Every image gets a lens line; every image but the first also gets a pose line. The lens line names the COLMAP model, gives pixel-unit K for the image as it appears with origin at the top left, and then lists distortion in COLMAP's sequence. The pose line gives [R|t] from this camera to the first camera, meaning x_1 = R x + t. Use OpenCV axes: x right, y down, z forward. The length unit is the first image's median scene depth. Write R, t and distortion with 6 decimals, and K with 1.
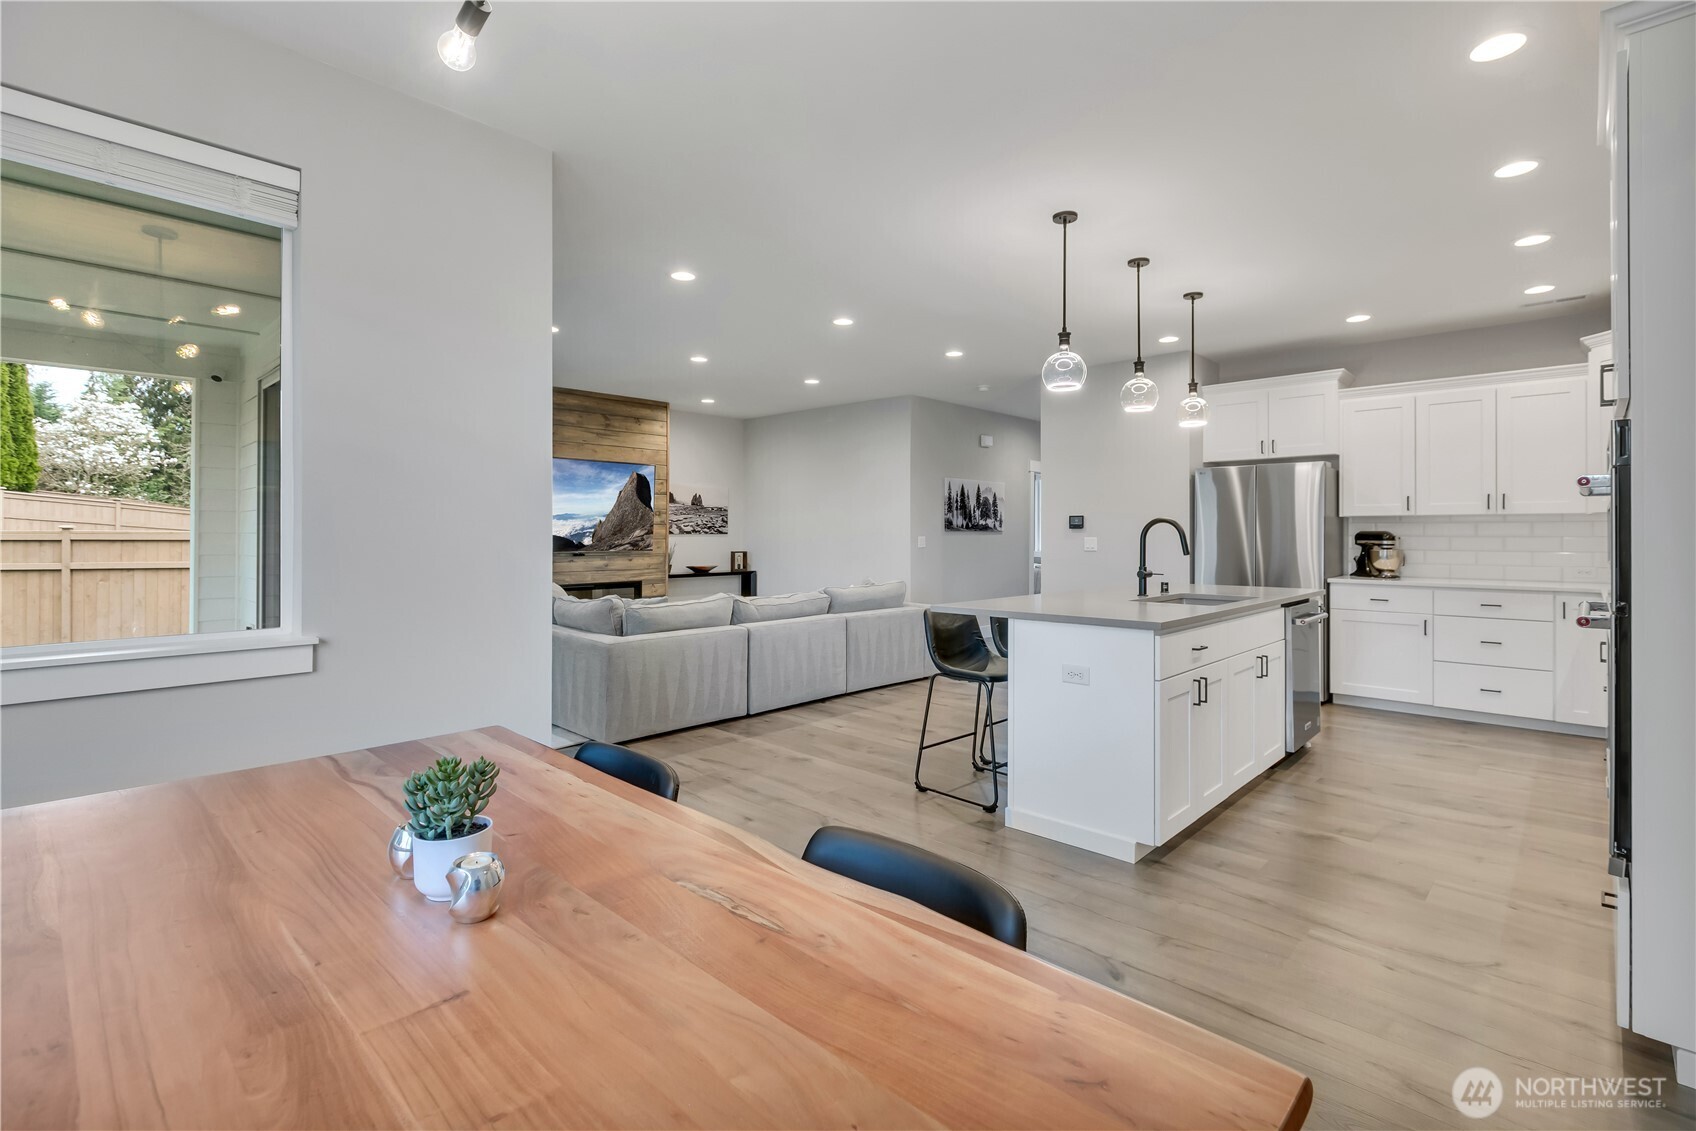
lens RADIAL K [[782.7, 0, 854.9], [0, 782.7, 533.4], [0, 0, 1]] dist [0.000046, -0.000081]
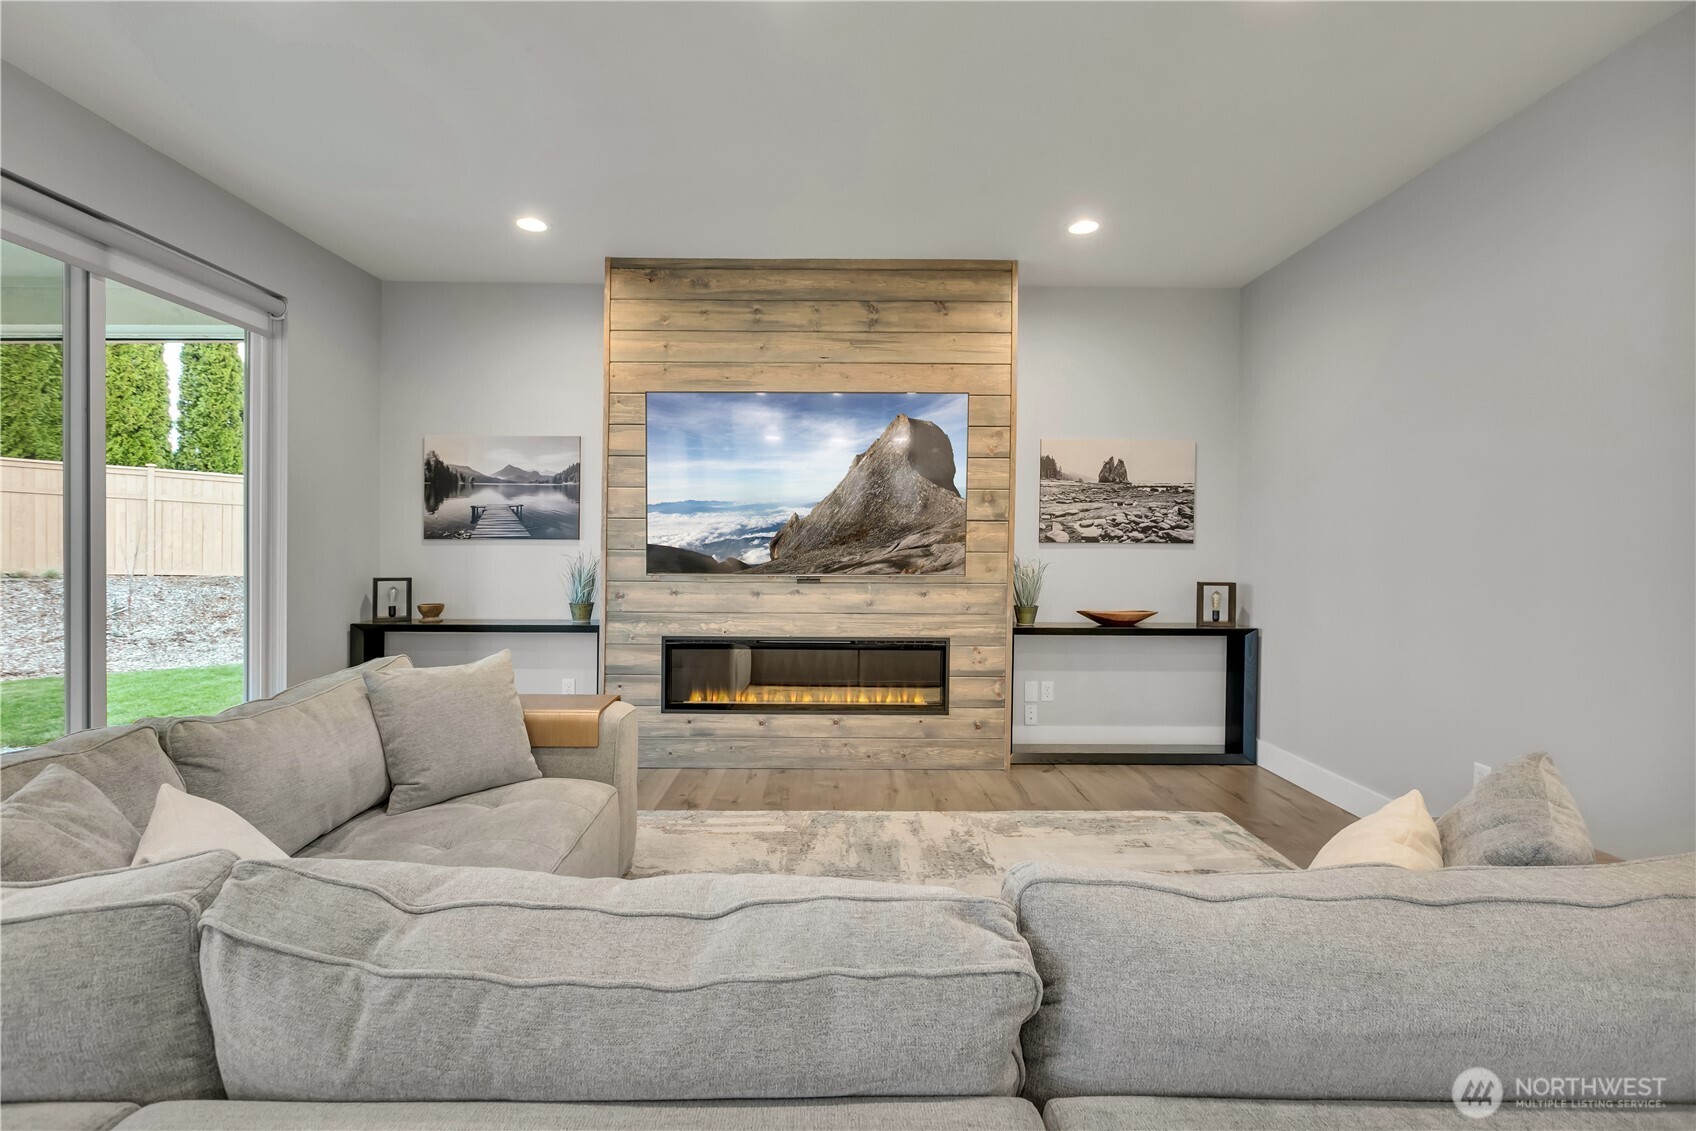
lens RADIAL K [[782.8, 0, 850.9], [0, 782.8, 542.0], [0, 0, 1]] dist [-0.000199, -0.000275]
pose [[0.690979, 0.012166, -0.722772, 0.033534], [-0.008292, 0.999926, 0.008904, -0.002879], [0.722827, -0.000159, 0.691029, 0.619013]]
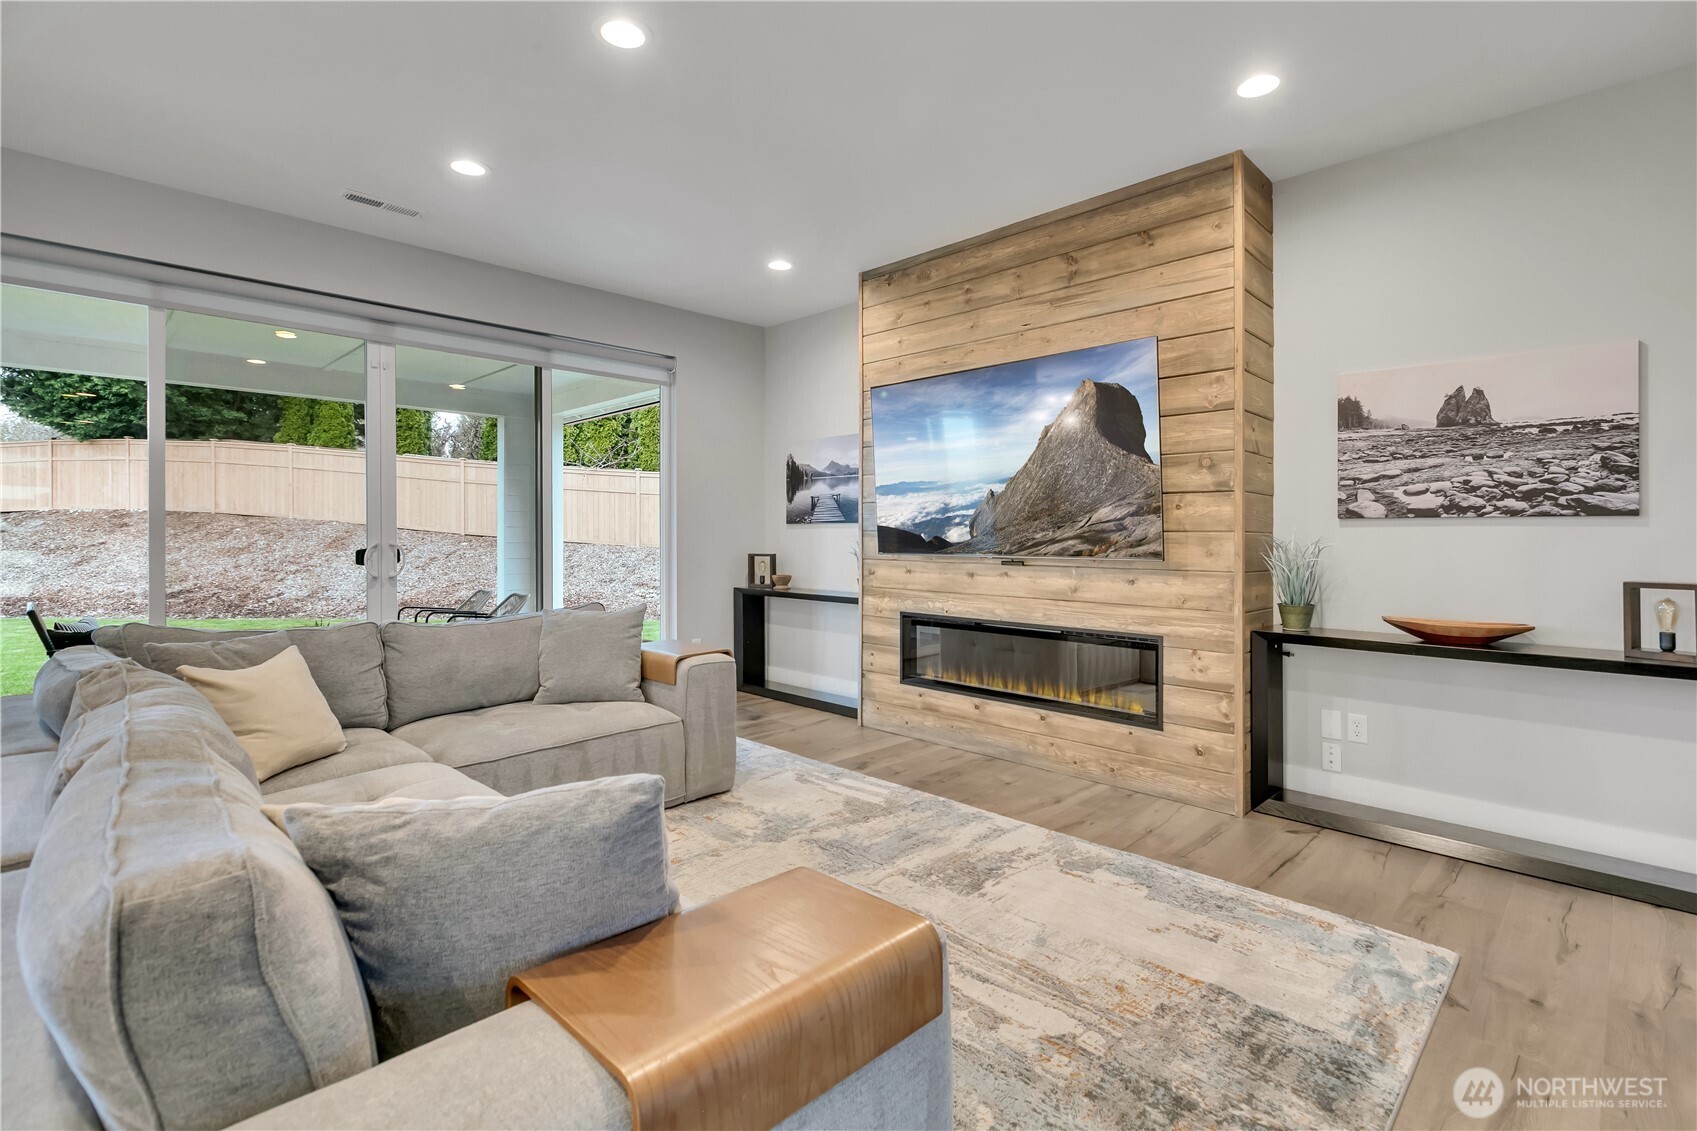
lens RADIAL K [[789.8, 0, 849.8], [0, 789.8, 517.3], [0, 0, 1]] dist [0.001927, 0.000399]
pose [[-0.021593, -0.005103, -0.999754, 0.128267], [0.008170, 0.999953, -0.005281, 0.000569], [0.999733, -0.008282, -0.021551, 0.844782]]
